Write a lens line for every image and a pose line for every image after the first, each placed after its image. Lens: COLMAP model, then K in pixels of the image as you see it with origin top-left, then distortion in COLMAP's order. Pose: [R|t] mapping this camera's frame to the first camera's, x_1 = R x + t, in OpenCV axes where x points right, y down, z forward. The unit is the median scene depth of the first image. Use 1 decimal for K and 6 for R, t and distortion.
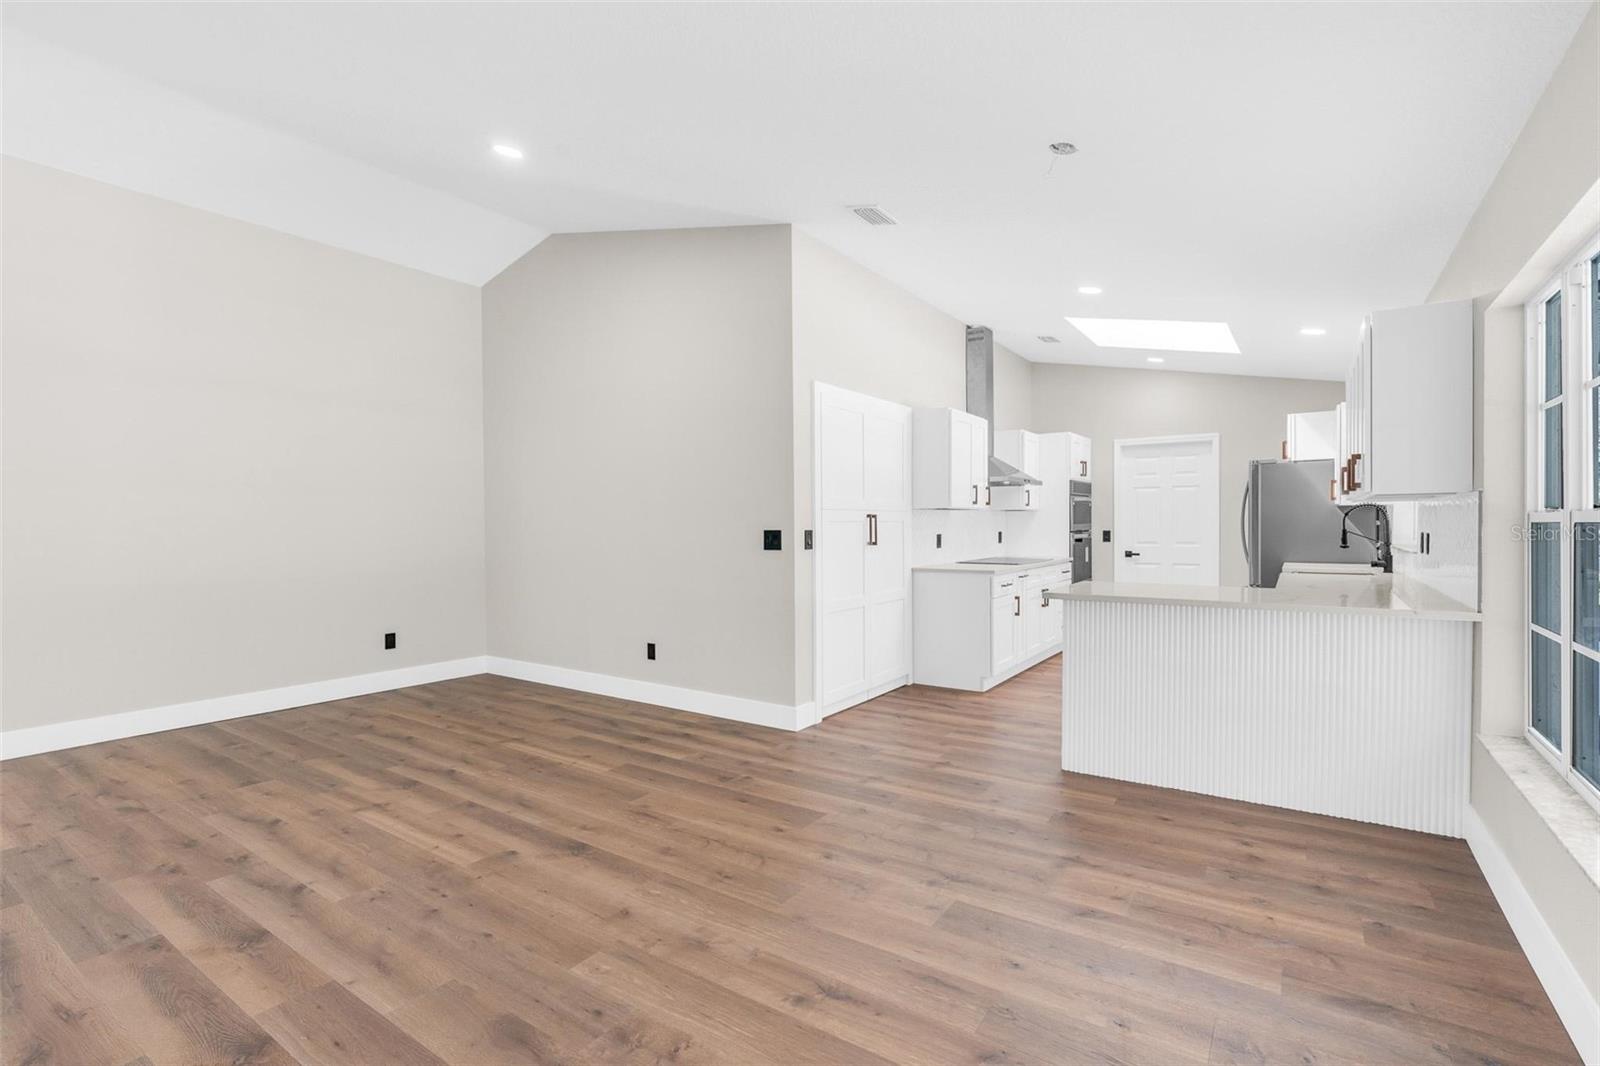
lens RADIAL K [[730.9, 0, 785.1], [0, 730.9, 523.9], [0, 0, 1]] dist [0.008050, -0.000240]
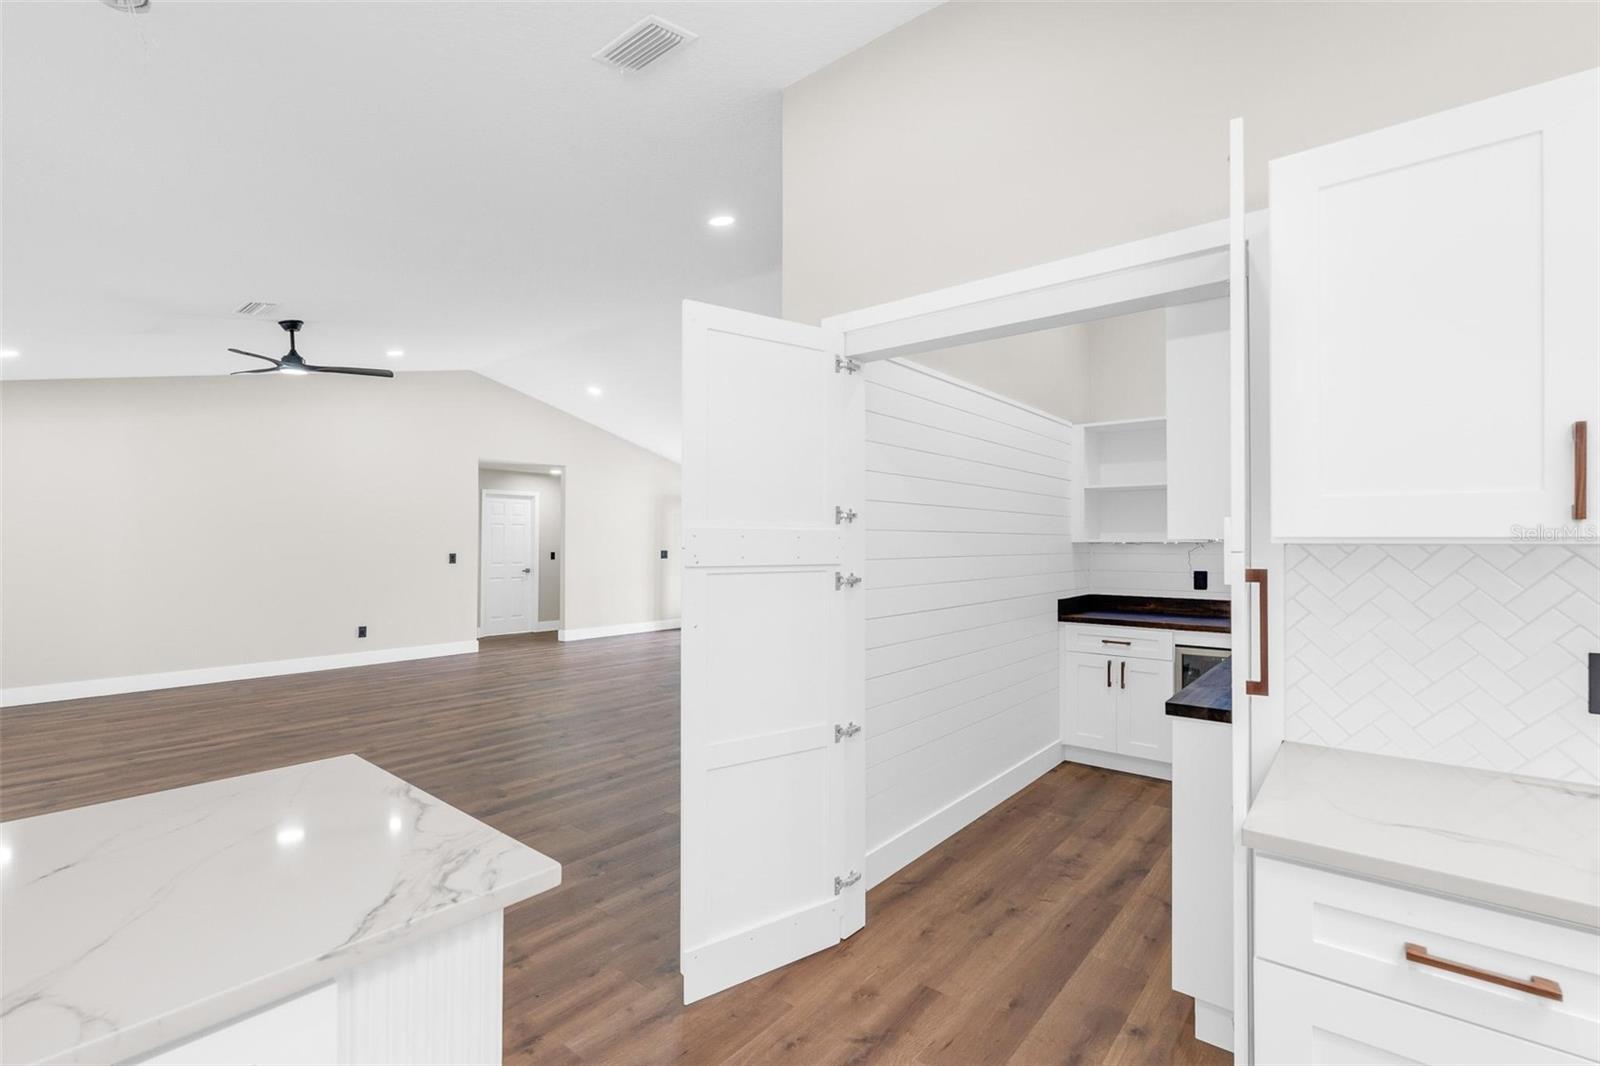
lens RADIAL K [[728.8, 0, 802.0], [0, 728.8, 527.7], [0, 0, 1]] dist [-0.001633, 0.000299]
pose [[-0.068107, -0.016956, -0.997534, 0.551803], [-0.002510, 0.999855, -0.016824, -0.023833], [0.997675, 0.001358, -0.068139, 0.928282]]
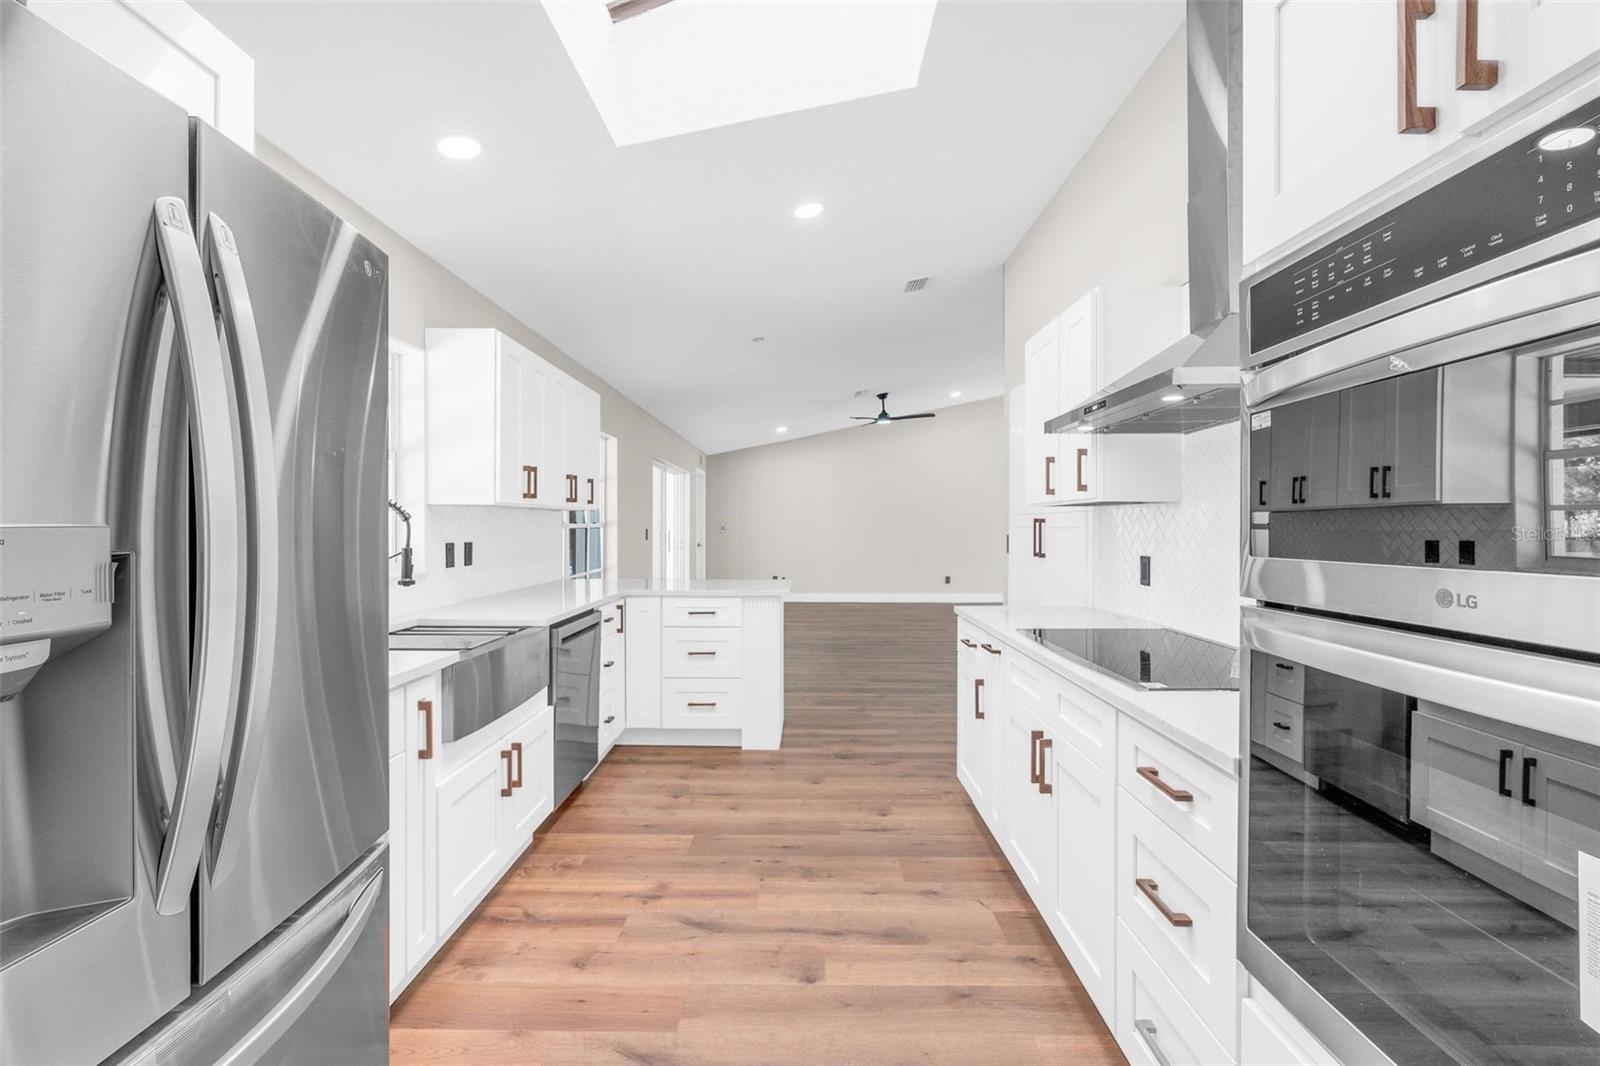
lens RADIAL K [[719.8, 0, 790.6], [0, 719.8, 514.3], [0, 0, 1]] dist [0.019499, 0.000079]
pose [[-0.823127, -0.004396, -0.567841, 0.810274], [0.001472, 0.999950, -0.009875, -0.010944], [0.567856, -0.008964, -0.823079, 1.529388]]
